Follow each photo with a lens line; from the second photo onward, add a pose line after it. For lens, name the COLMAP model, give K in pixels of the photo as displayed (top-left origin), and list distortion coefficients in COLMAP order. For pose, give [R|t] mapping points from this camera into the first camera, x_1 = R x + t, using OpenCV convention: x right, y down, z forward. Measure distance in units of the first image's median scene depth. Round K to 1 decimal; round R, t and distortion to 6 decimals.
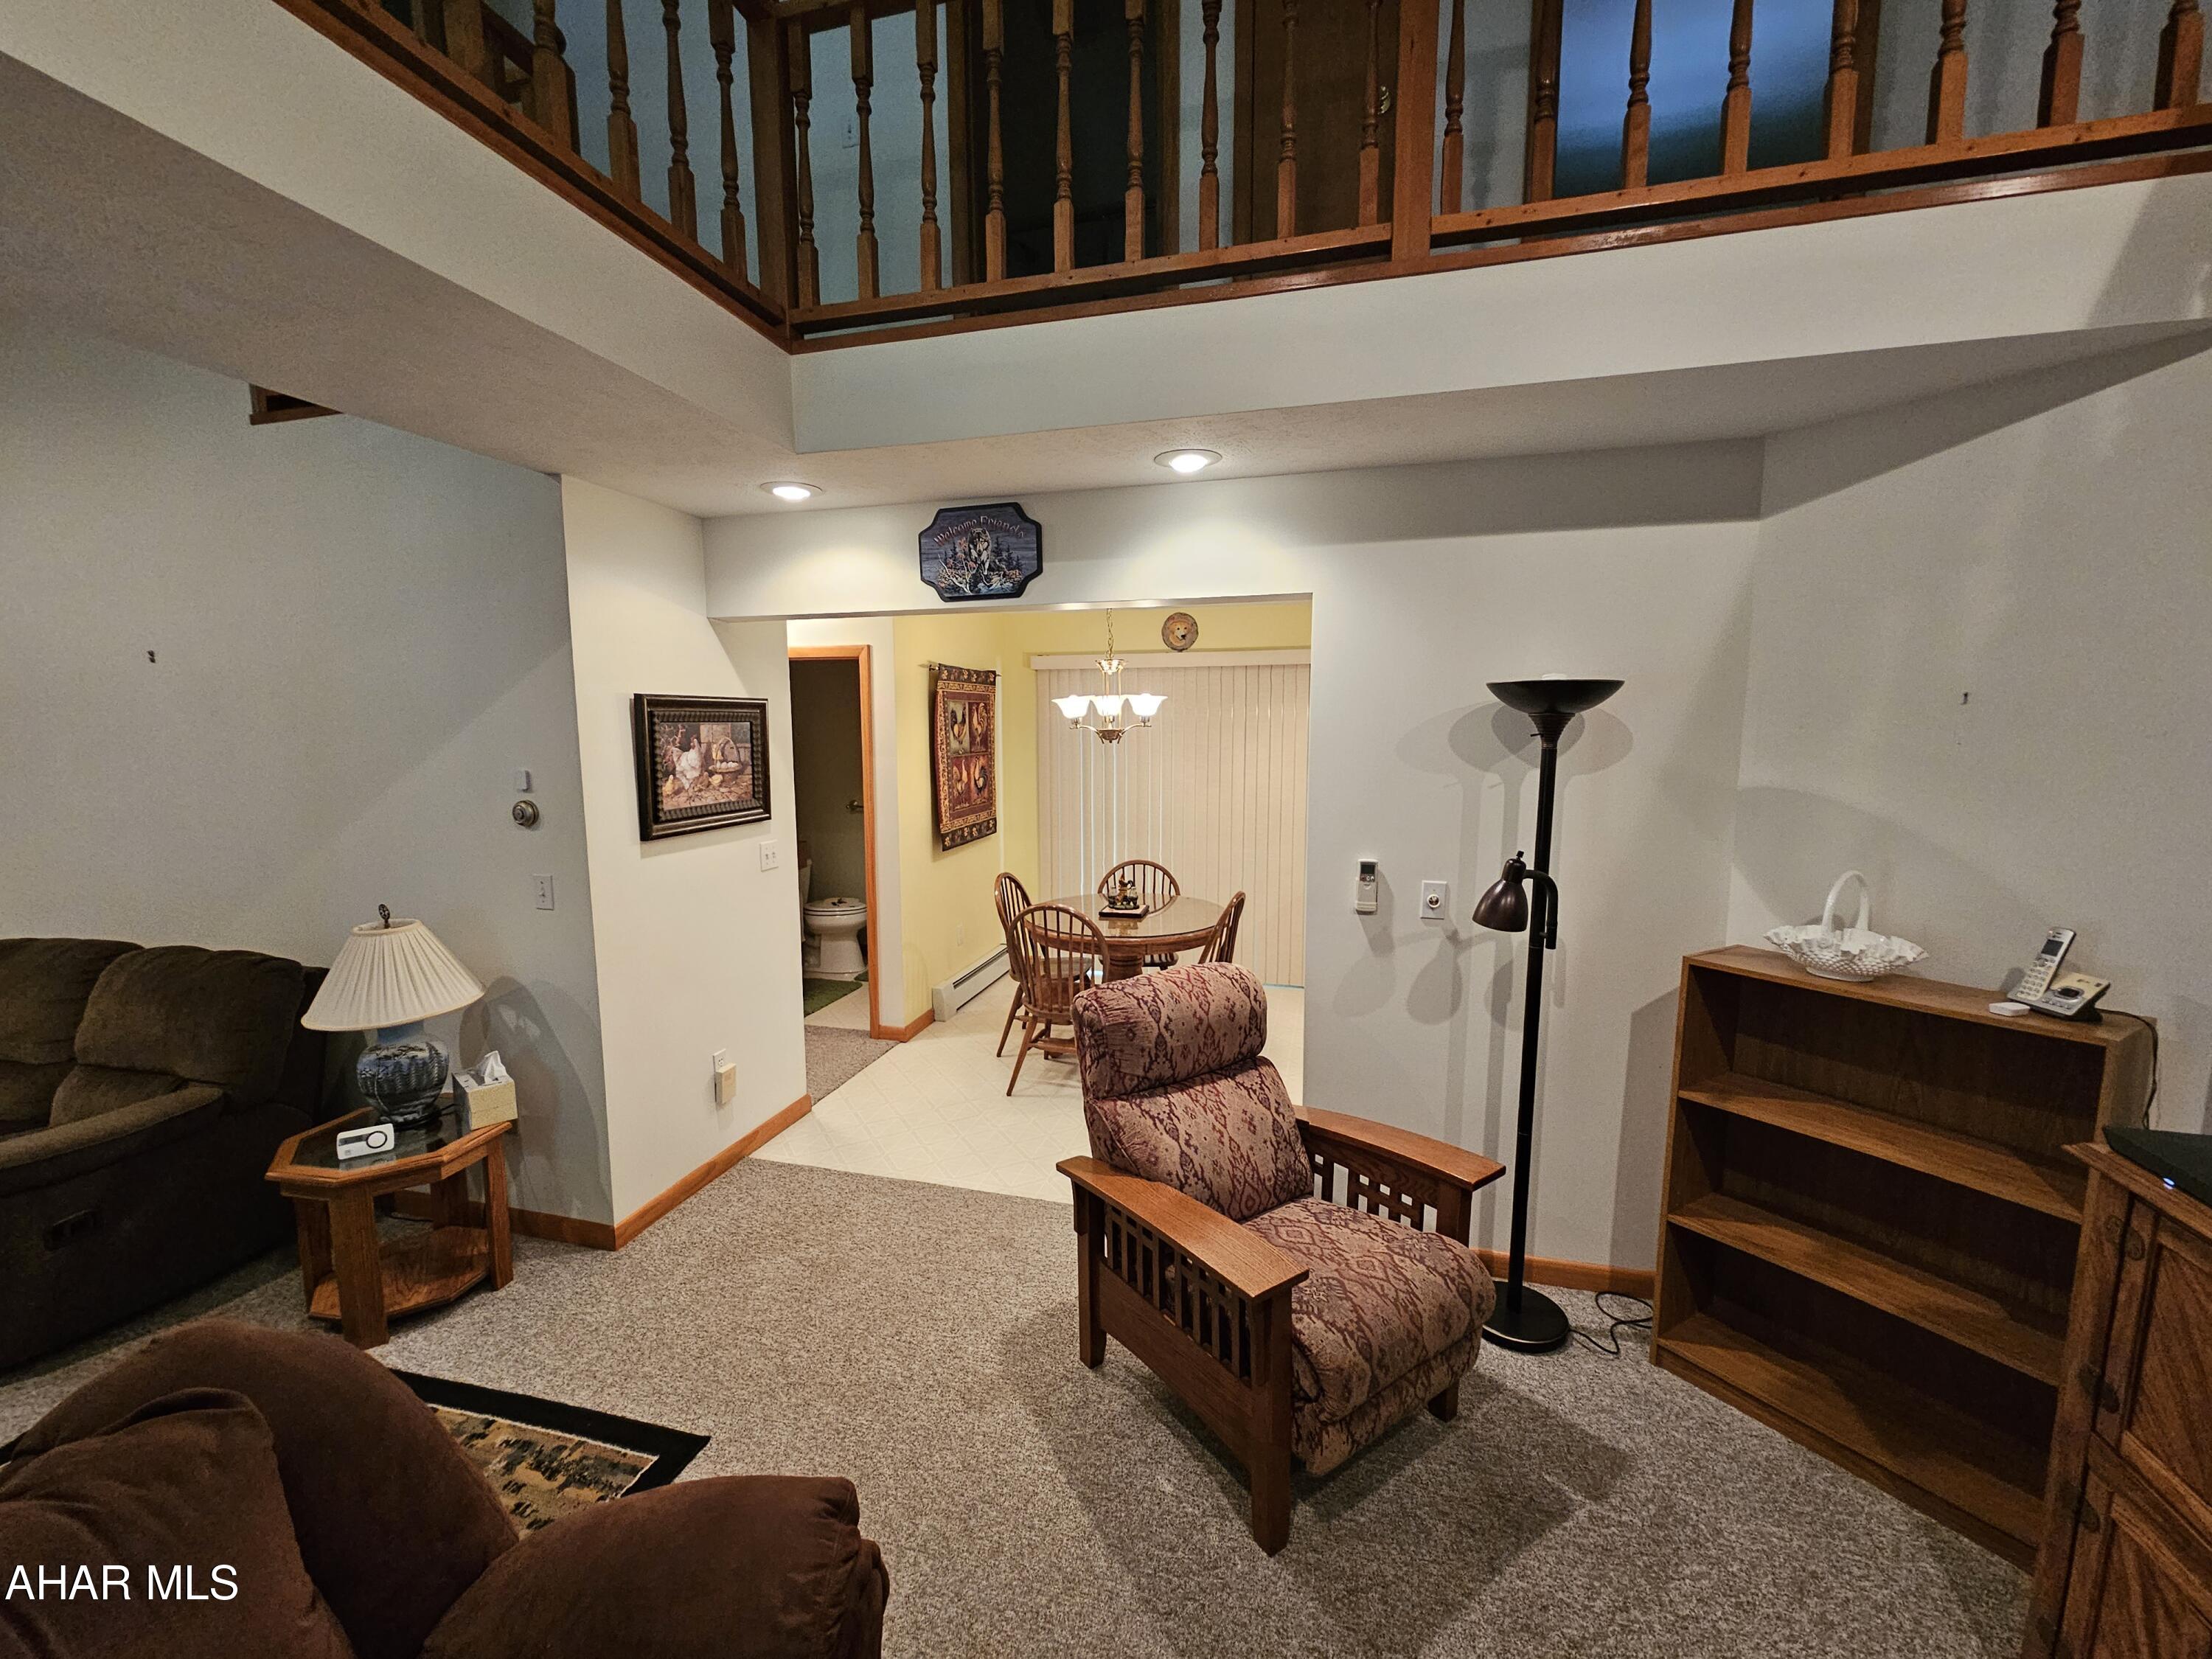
lens RADIAL K [[906.0, 0, 1089.3], [0, 906.0, 835.6], [0, 0, 1]] dist [-0.002920, 0.002248]
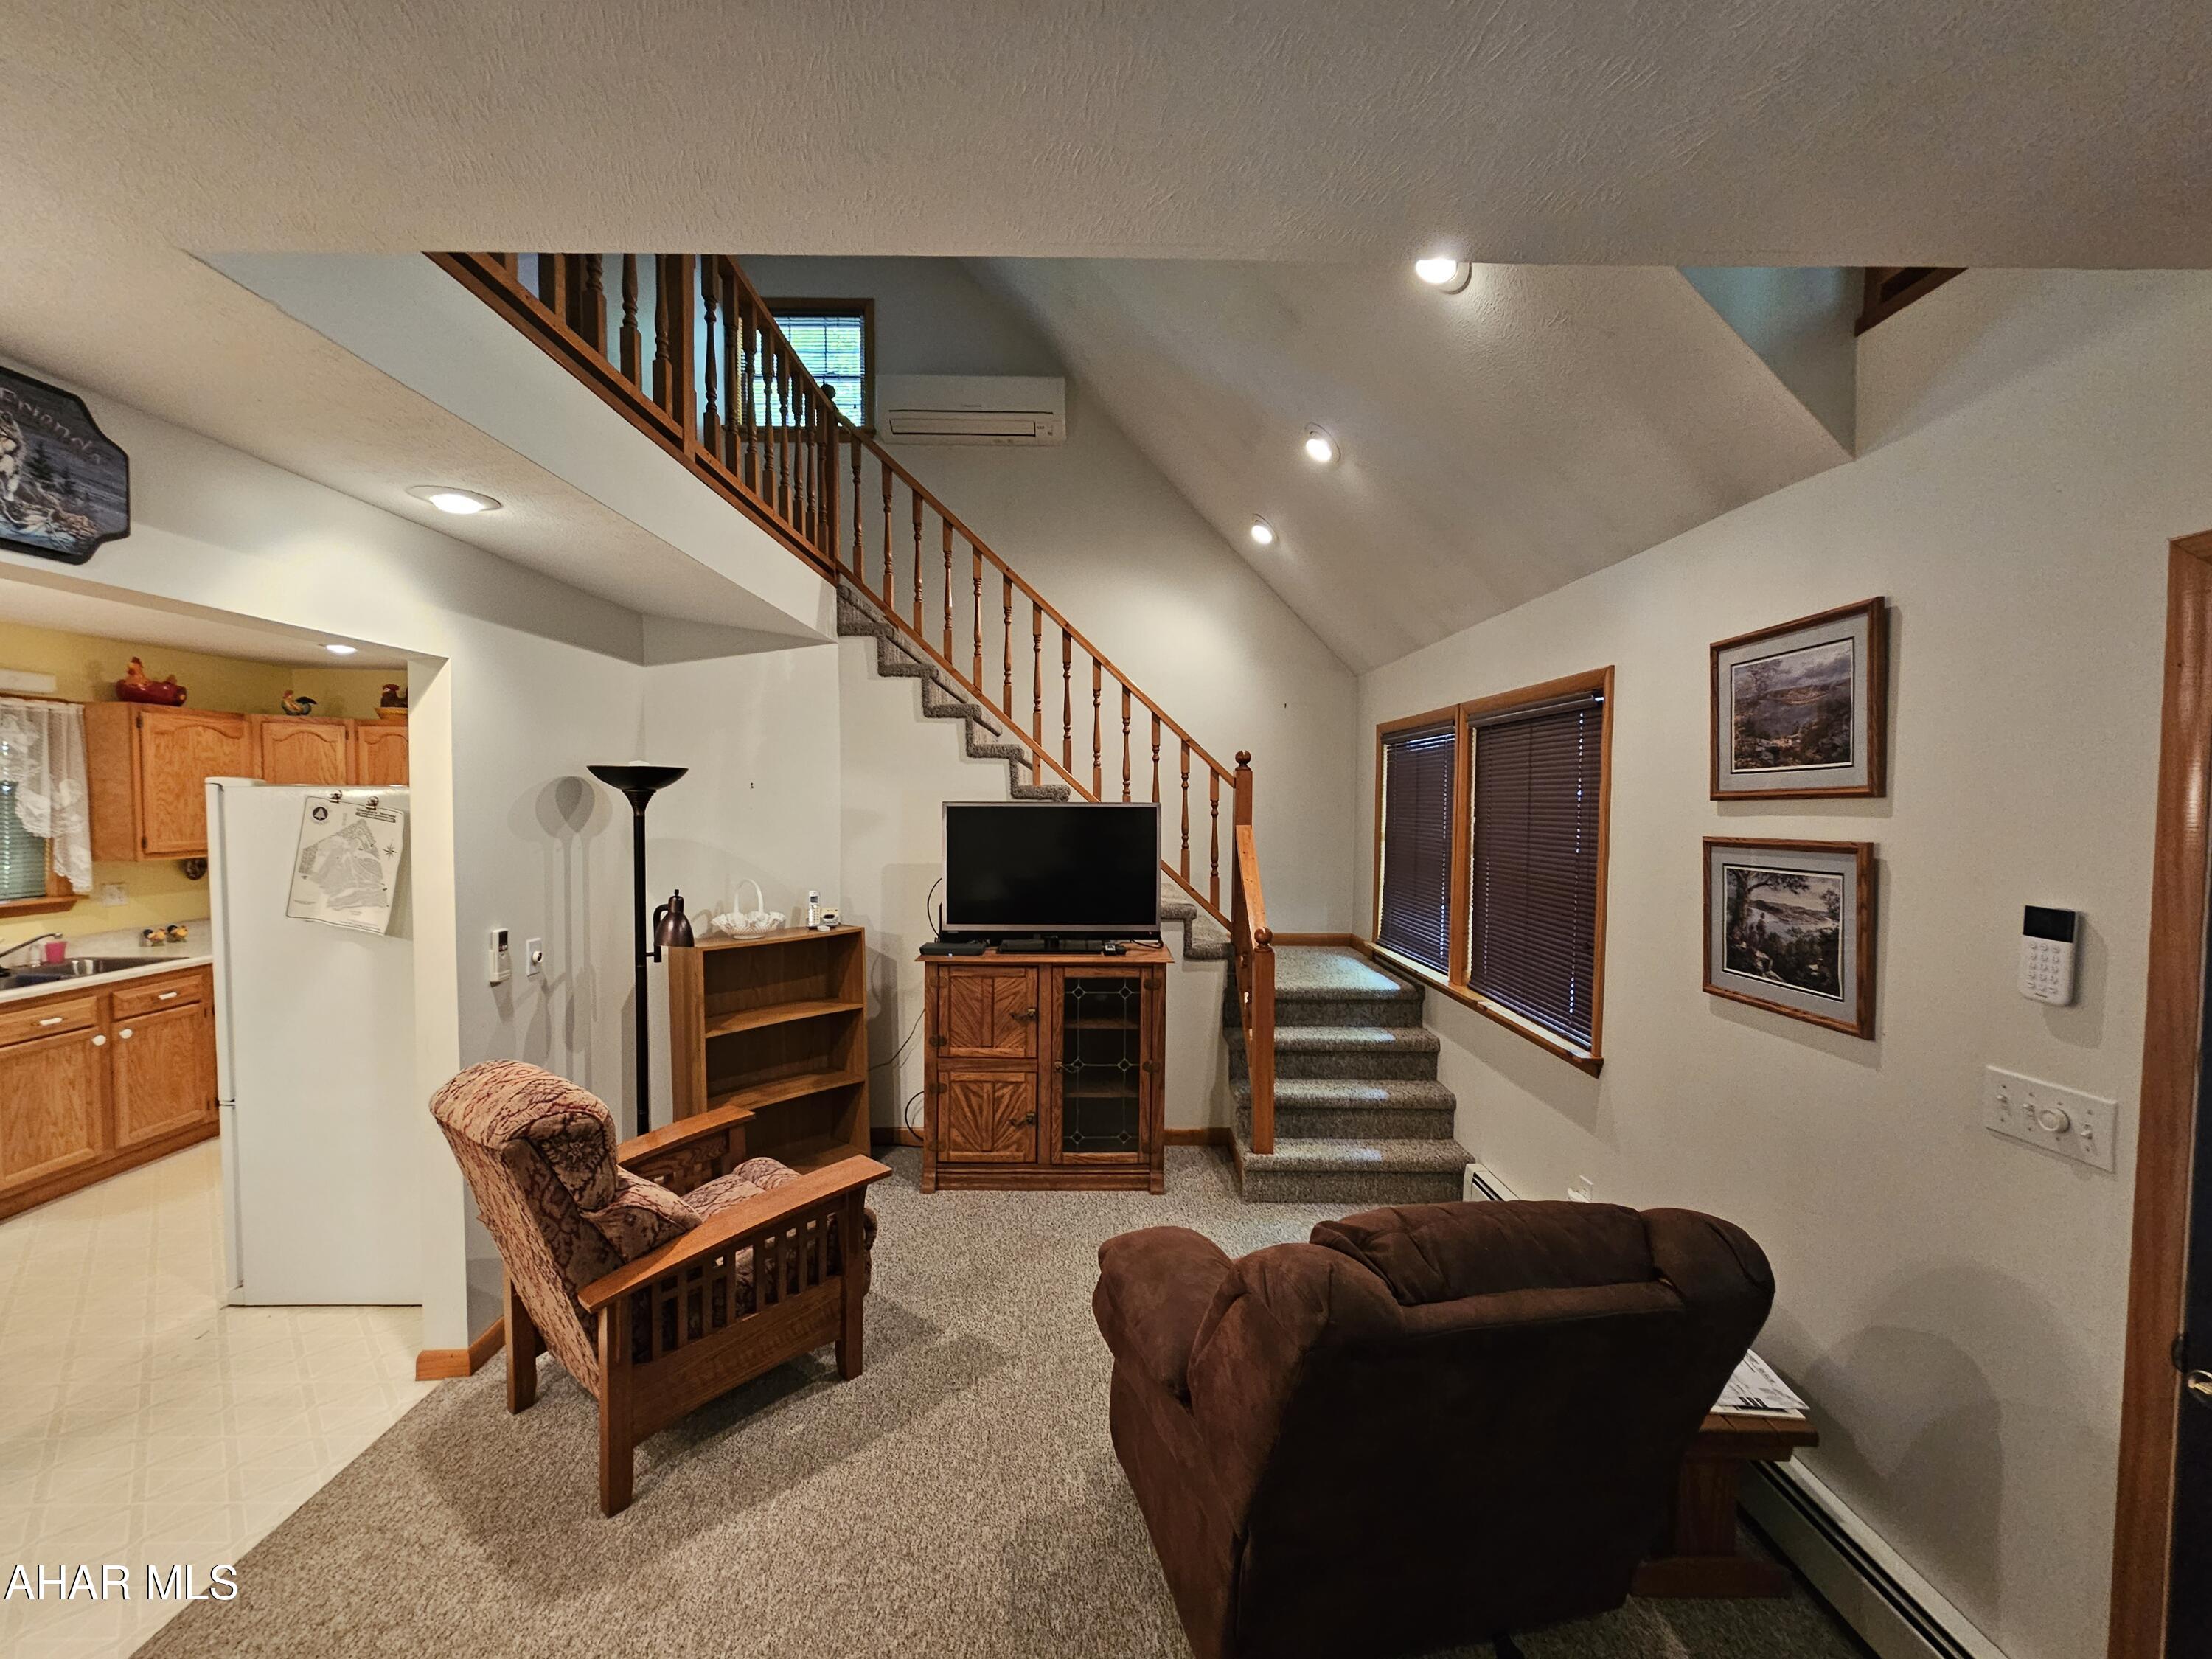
lens RADIAL K [[906.0, 0, 1097.2], [0, 906.0, 833.8], [0, 0, 1]] dist [-0.002920, 0.002248]
pose [[-0.276813, -0.034006, 0.960322, -0.819807], [0.109743, 0.991716, 0.066751, -0.072328], [-0.954636, 0.123866, -0.270788, 0.603690]]
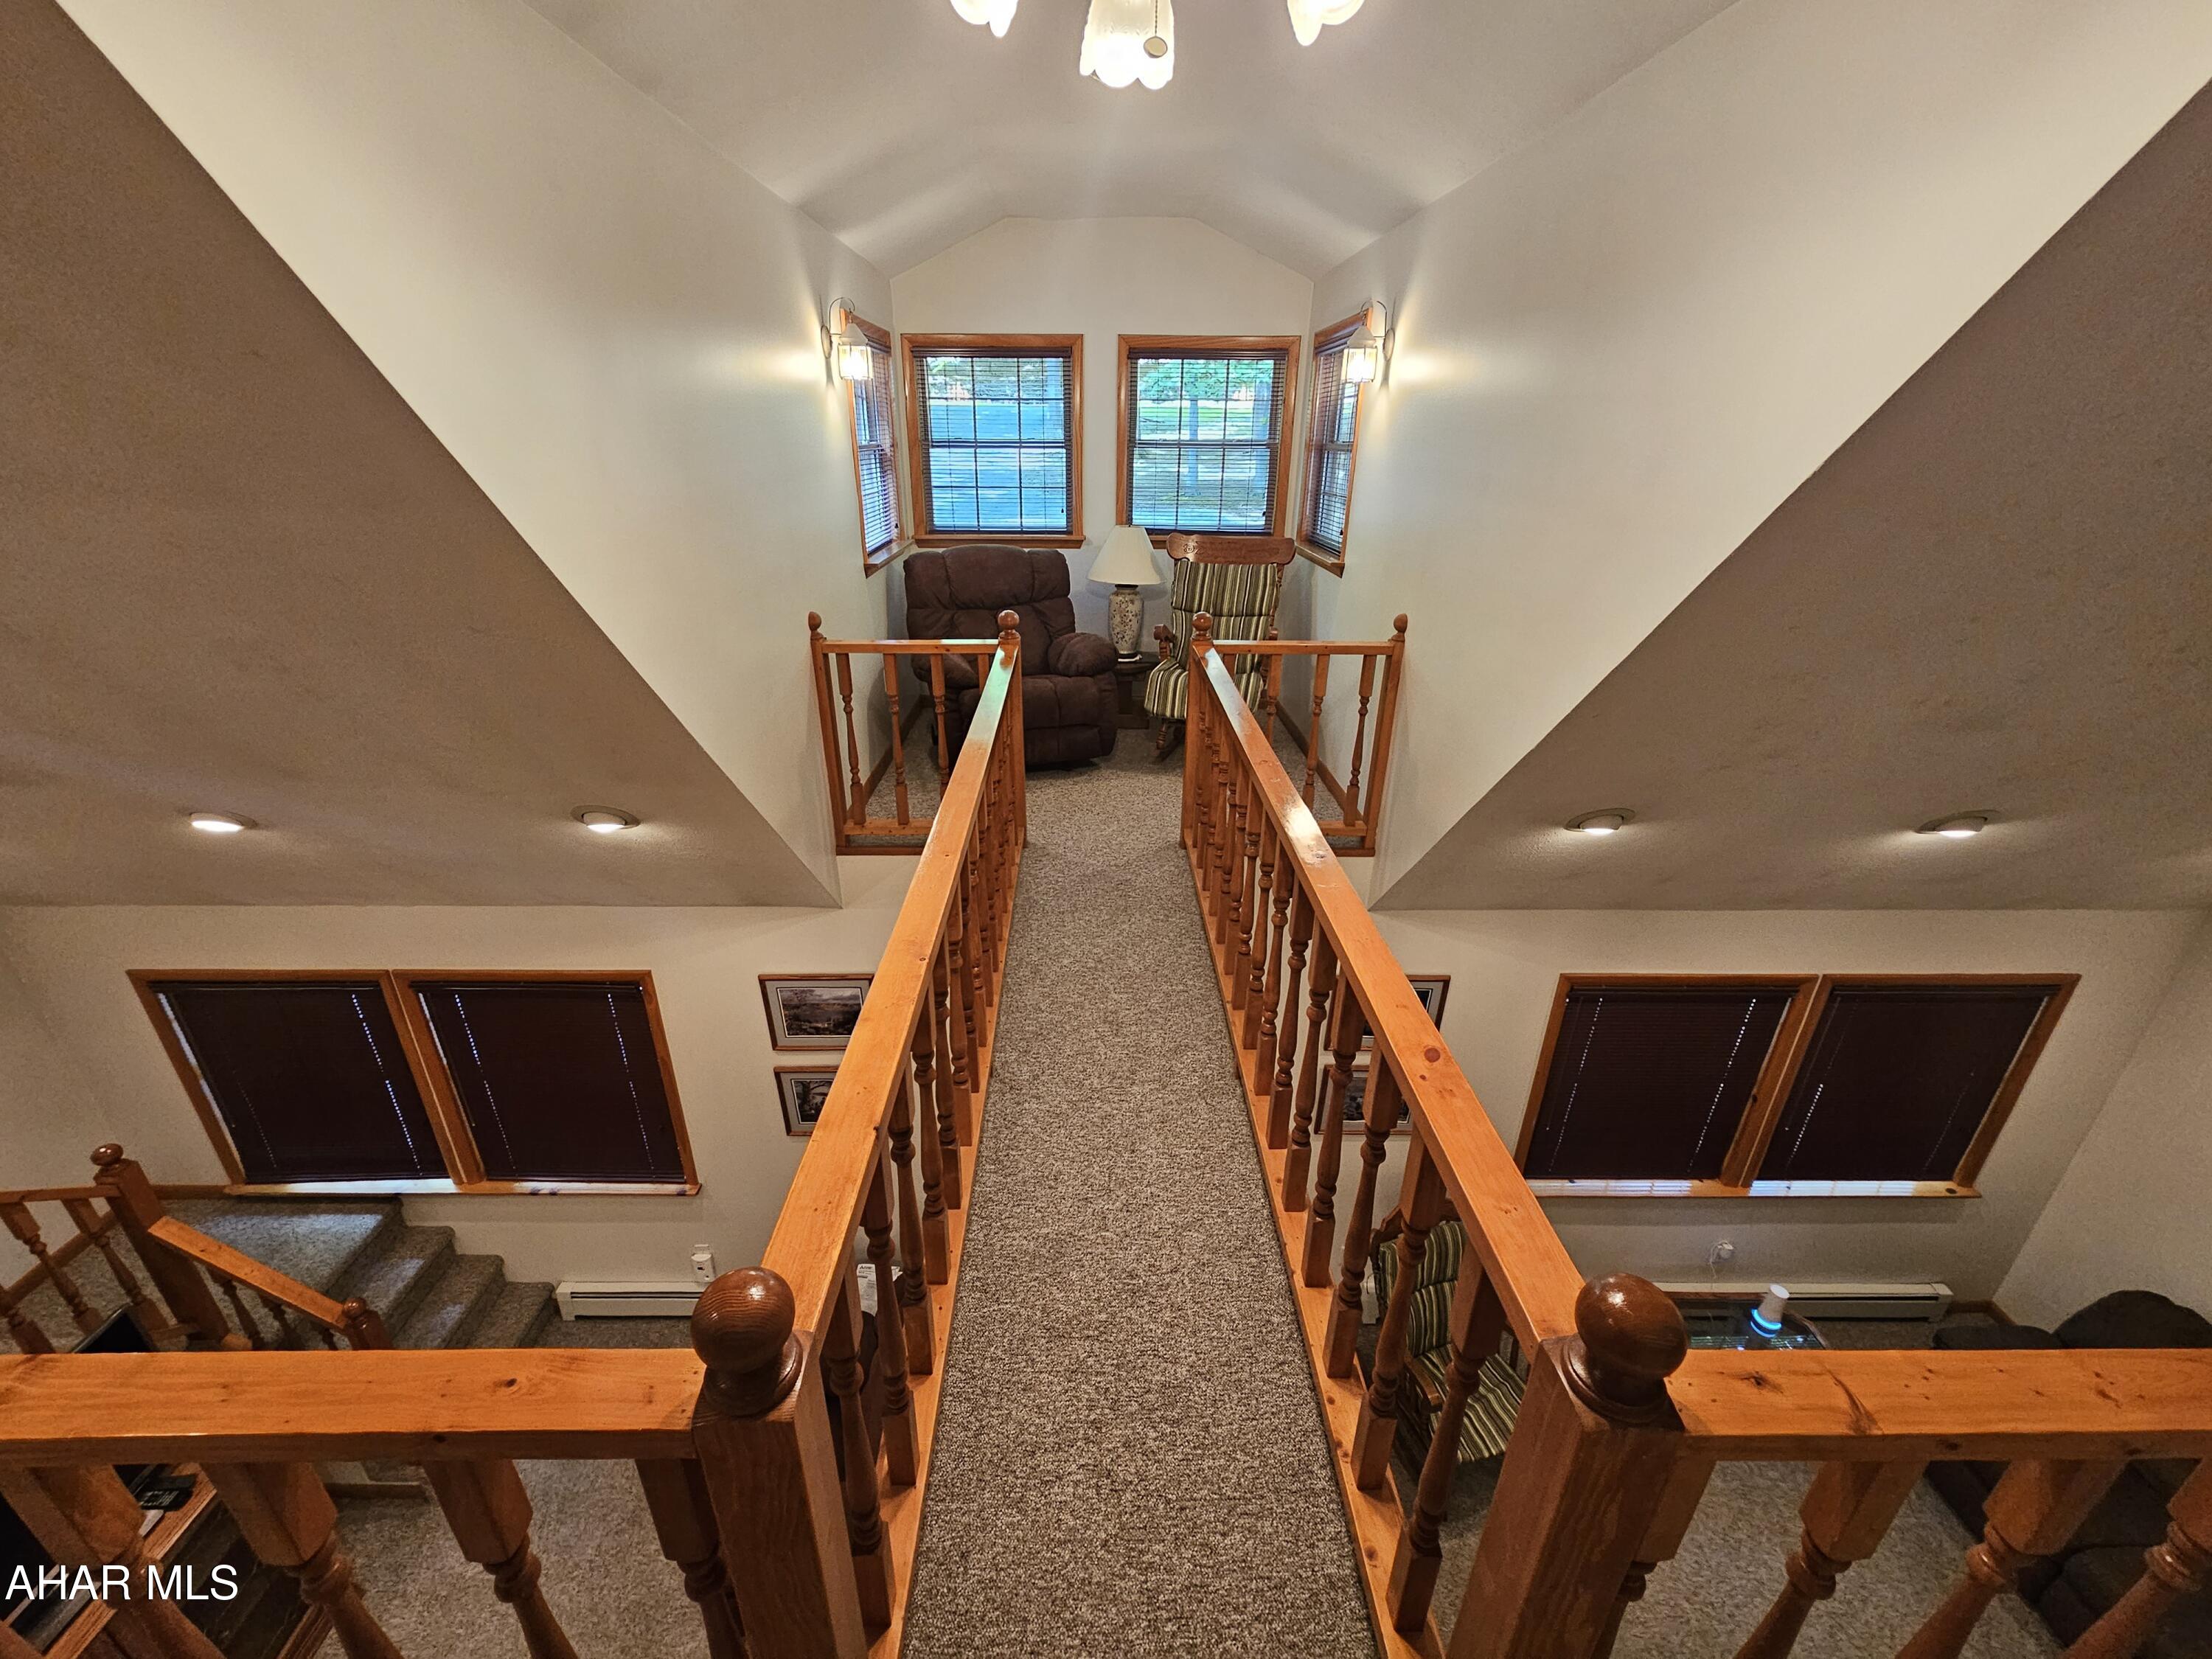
lens RADIAL K [[906.0, 0, 1089.6], [0, 906.0, 847.2], [0, 0, 1]] dist [-0.002920, 0.002248]
pose [[-0.961798, 0.113300, -0.249215, -0.341537], [-0.034606, 0.852718, 0.521223, -1.039057], [0.271565, 0.509936, -0.816222, 0.996799]]
